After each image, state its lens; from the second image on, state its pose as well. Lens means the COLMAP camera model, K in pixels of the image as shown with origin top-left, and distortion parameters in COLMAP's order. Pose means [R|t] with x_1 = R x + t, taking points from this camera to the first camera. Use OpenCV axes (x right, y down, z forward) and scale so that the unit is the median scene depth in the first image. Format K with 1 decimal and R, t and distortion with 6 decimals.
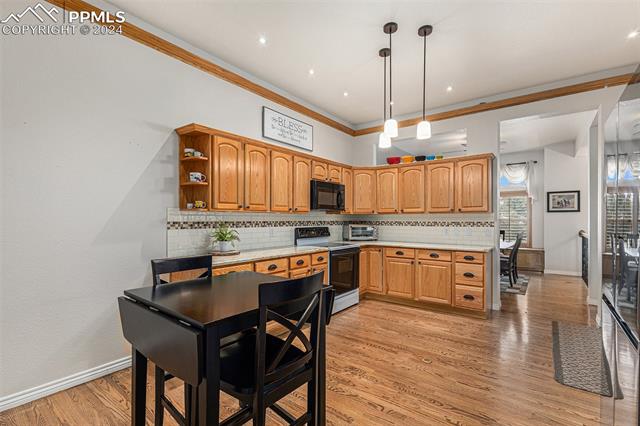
lens RADIAL K [[297.0, 0, 319.7], [0, 297.0, 215.7], [0, 0, 1]] dist [0.010629, -0.000729]
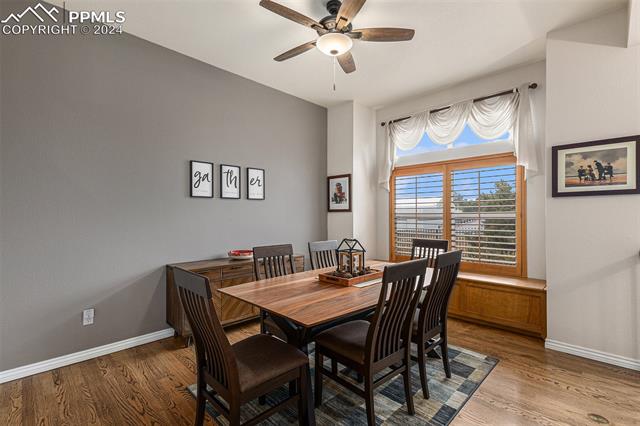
lens RADIAL K [[297.0, 0, 320.7], [0, 297.0, 214.6], [0, 0, 1]] dist [0.010629, -0.000729]
pose [[0.992148, 0.004905, -0.124971, 1.368541], [-0.005433, 0.999978, -0.003883, 0.042734], [0.124949, 0.004532, 0.992153, 1.529324]]
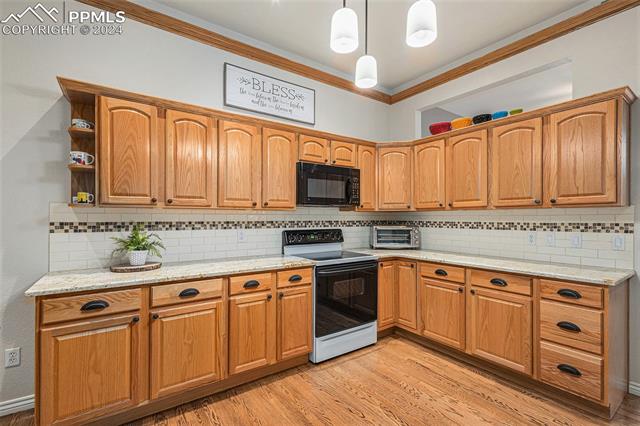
lens RADIAL K [[297.0, 0, 318.2], [0, 297.0, 215.2], [0, 0, 1]] dist [0.010629, -0.000729]
pose [[0.953110, -0.003834, -0.302601, 0.221123], [0.004190, 0.999991, 0.000526, 0.003696], [0.302597, -0.001769, 0.953117, 0.338854]]
